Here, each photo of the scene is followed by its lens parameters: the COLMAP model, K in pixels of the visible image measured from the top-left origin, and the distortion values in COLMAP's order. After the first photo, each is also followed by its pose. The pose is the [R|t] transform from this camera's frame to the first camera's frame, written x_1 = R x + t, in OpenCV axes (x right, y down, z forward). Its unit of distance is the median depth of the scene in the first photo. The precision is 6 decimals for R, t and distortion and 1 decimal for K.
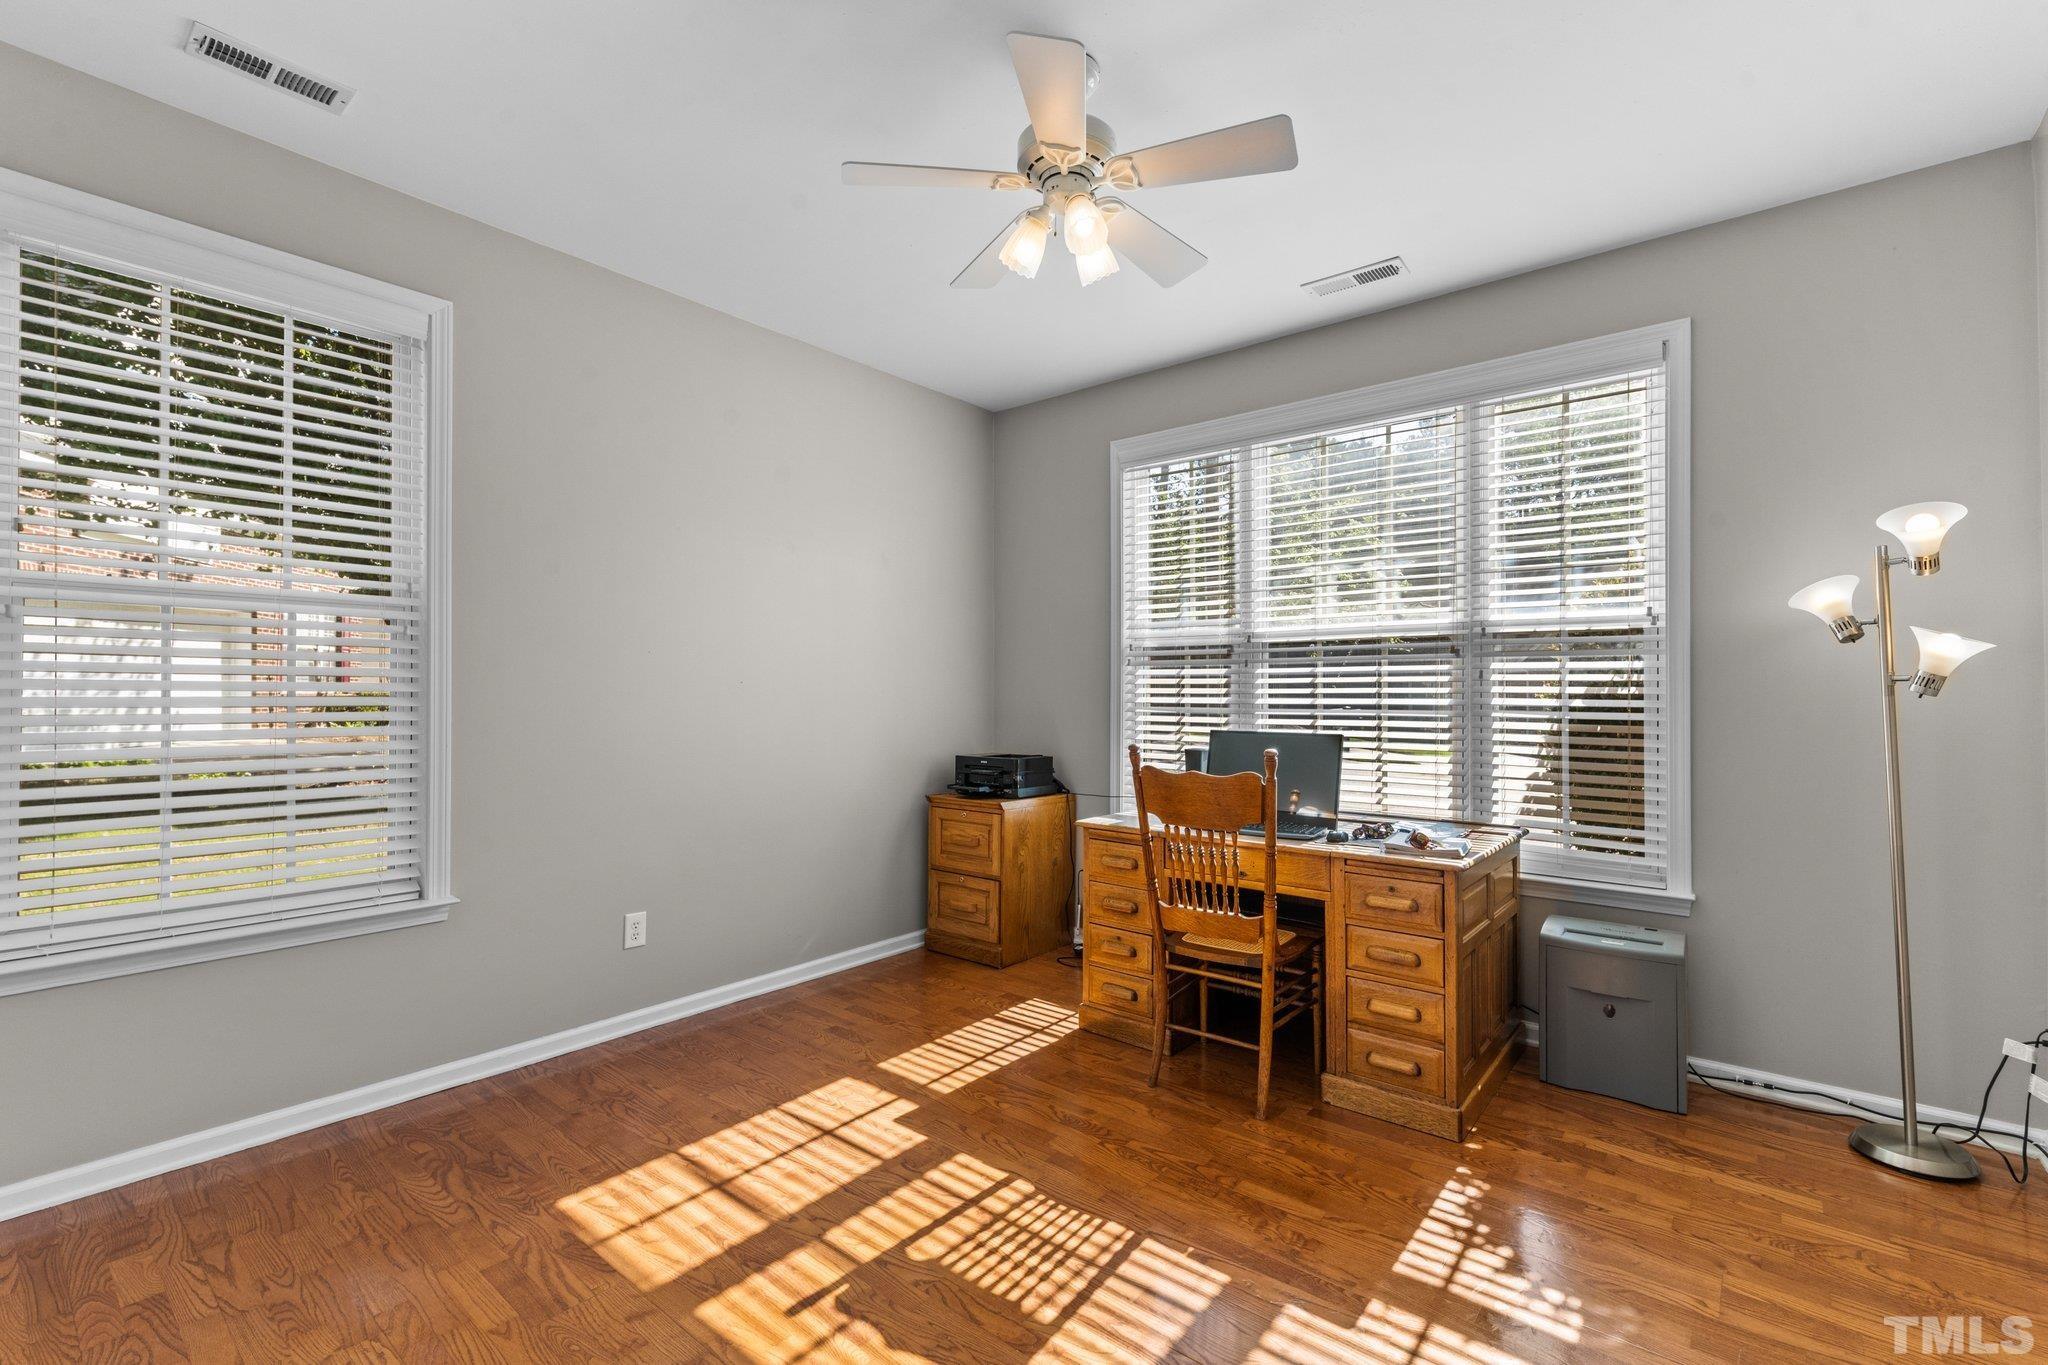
lens RADIAL K [[884.7, 0, 1029.5], [0, 884.7, 684.3], [0, 0, 1]] dist [-0.001147, -0.000440]
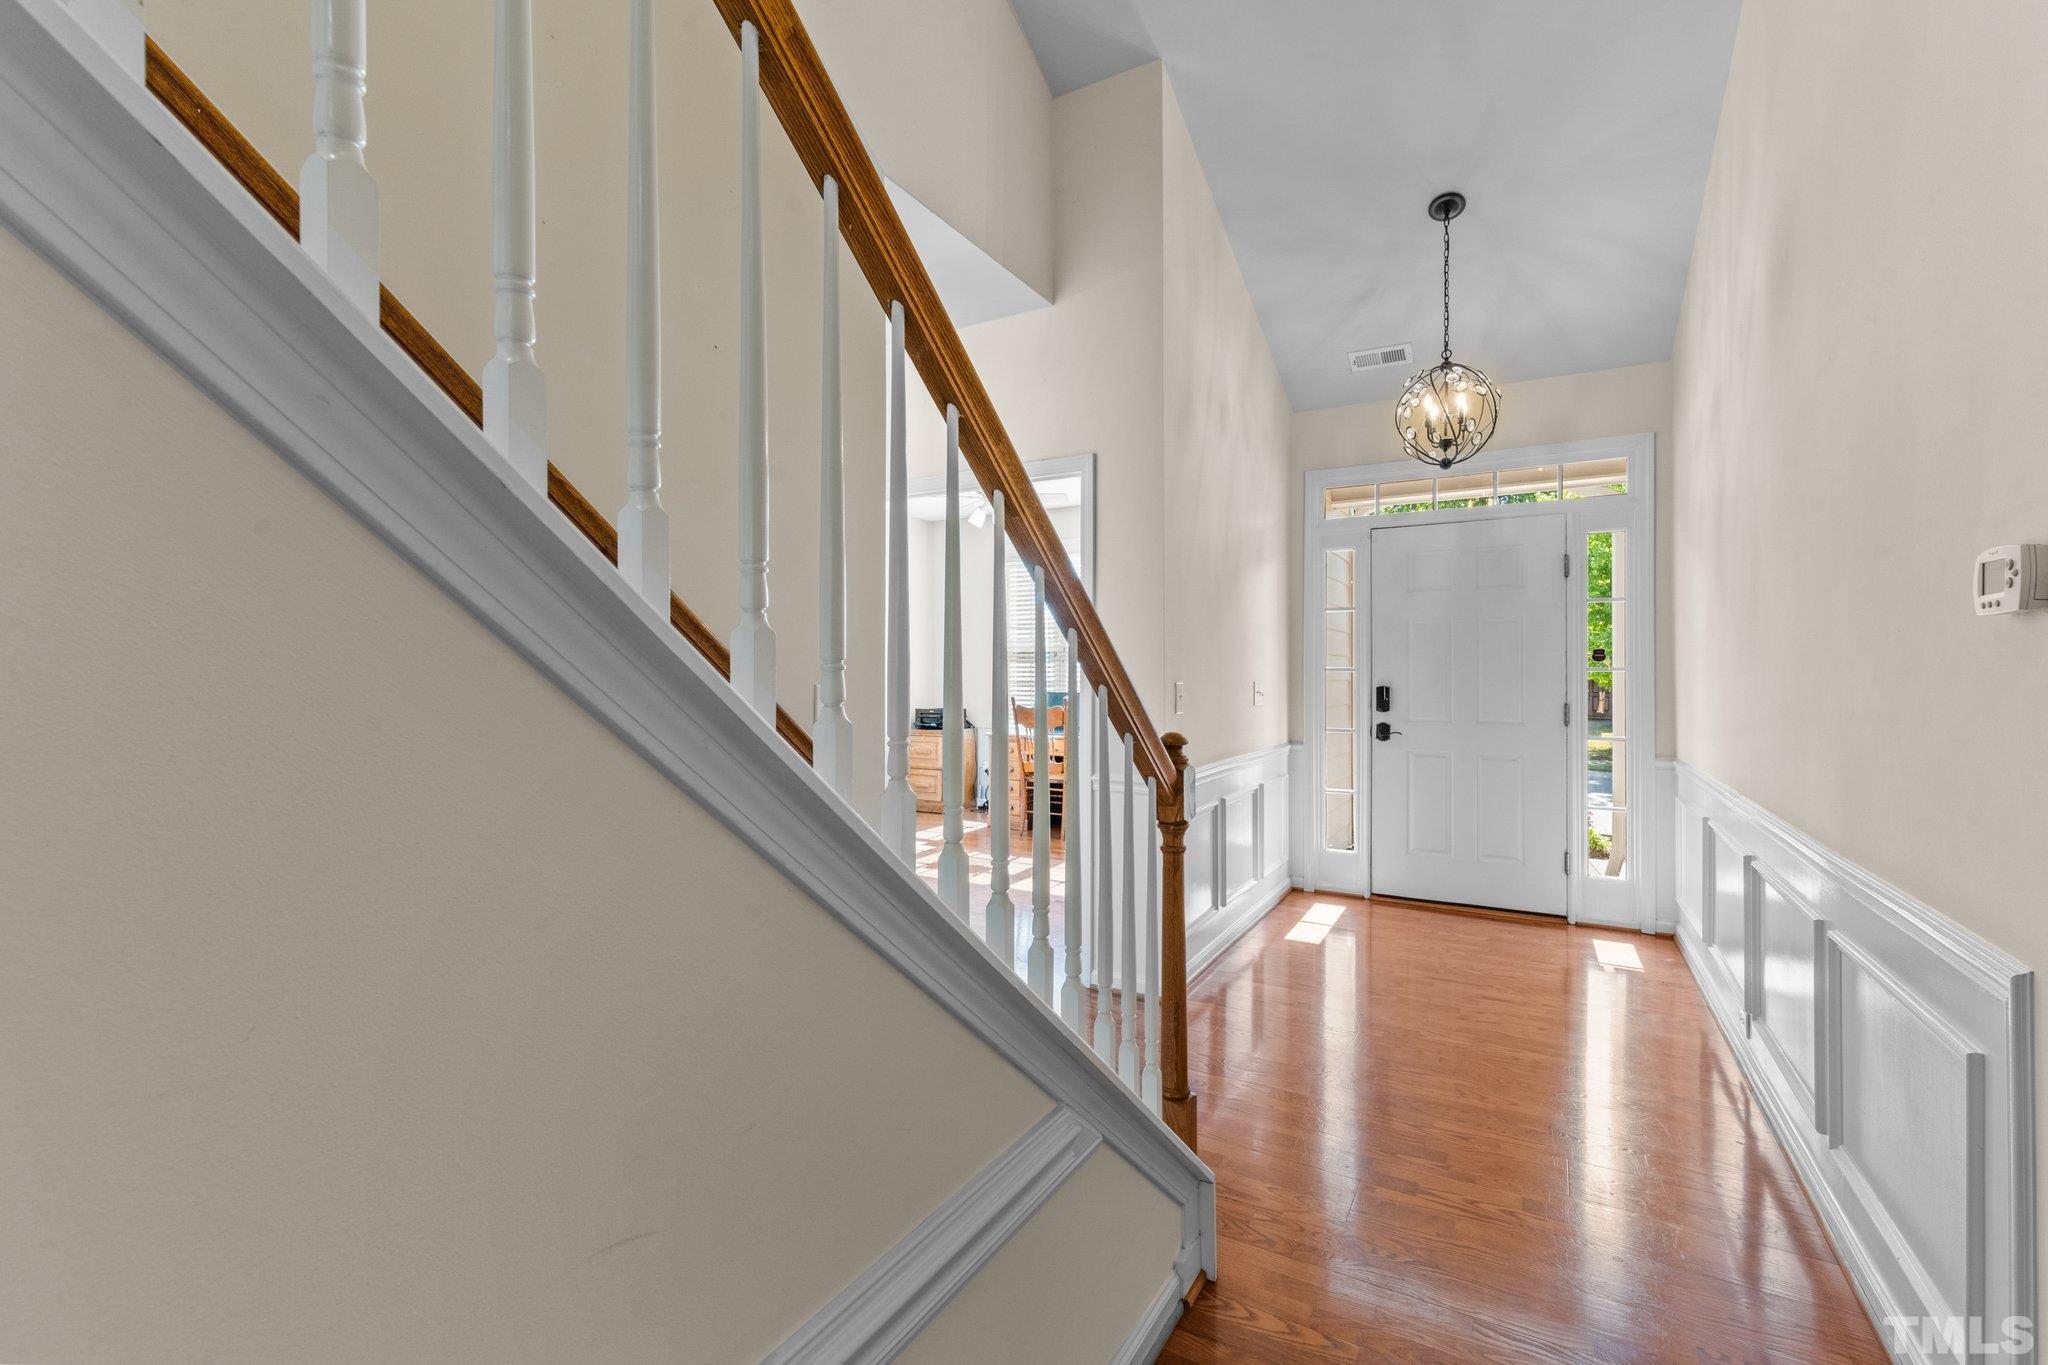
lens RADIAL K [[884.7, 0, 1022.2], [0, 884.7, 679.6], [0, 0, 1]] dist [-0.001147, -0.000440]
pose [[0.988191, 0.002244, 0.153212, -0.208152], [-0.004516, 0.999885, 0.014482, -0.012542], [-0.153161, -0.015003, 0.988087, -1.263744]]
